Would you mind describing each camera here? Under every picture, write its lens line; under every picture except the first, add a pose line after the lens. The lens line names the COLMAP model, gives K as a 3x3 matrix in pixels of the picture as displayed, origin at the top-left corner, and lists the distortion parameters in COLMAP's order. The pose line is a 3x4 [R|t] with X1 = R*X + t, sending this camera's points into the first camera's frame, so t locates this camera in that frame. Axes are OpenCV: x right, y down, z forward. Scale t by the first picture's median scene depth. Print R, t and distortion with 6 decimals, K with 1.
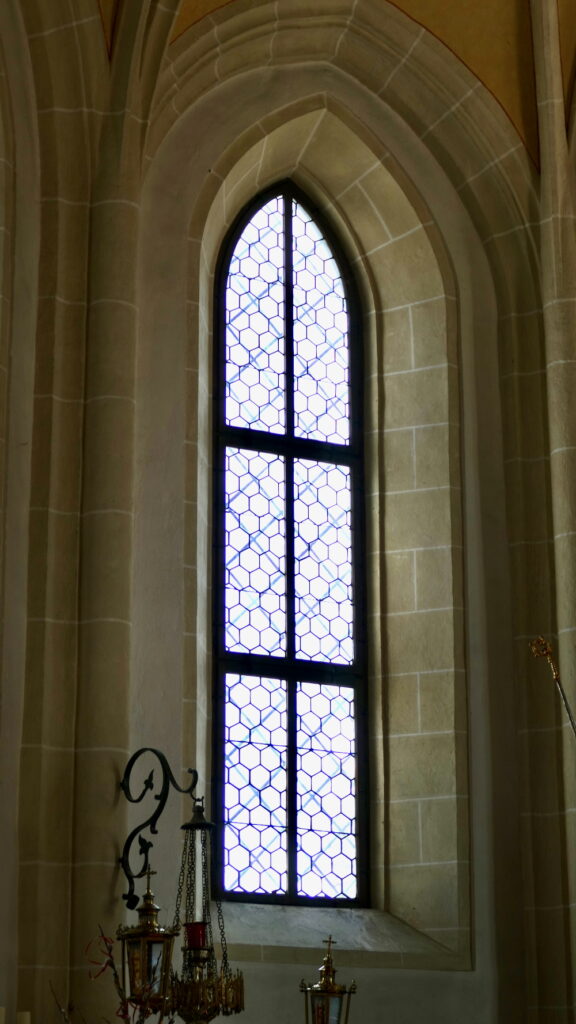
lens RADIAL K [[2045.5, 0, 289.3], [0, 2045.5, 509.9], [0, 0, 1]] dist [-0.047272, 0.000000]
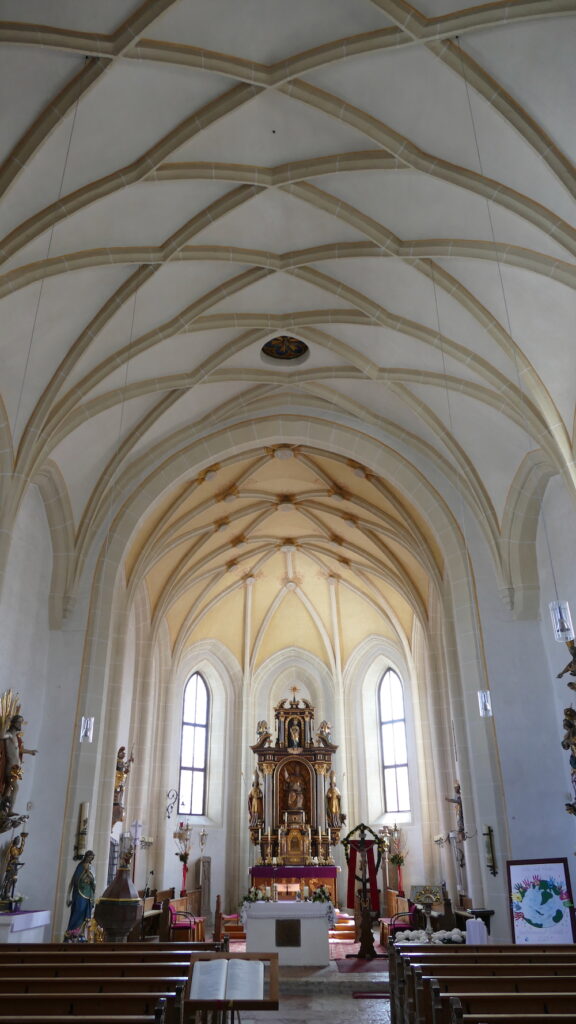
lens RADIAL K [[759.7, 0, 286.7], [0, 759.7, 512.8], [0, 0, 1]] dist [0.000433, 0.005849]
pose [[0.970756, 0.101077, 0.217752, -0.249582], [-0.072923, 0.988339, -0.133673, -0.323590], [-0.228724, 0.113884, 0.966807, -1.025063]]
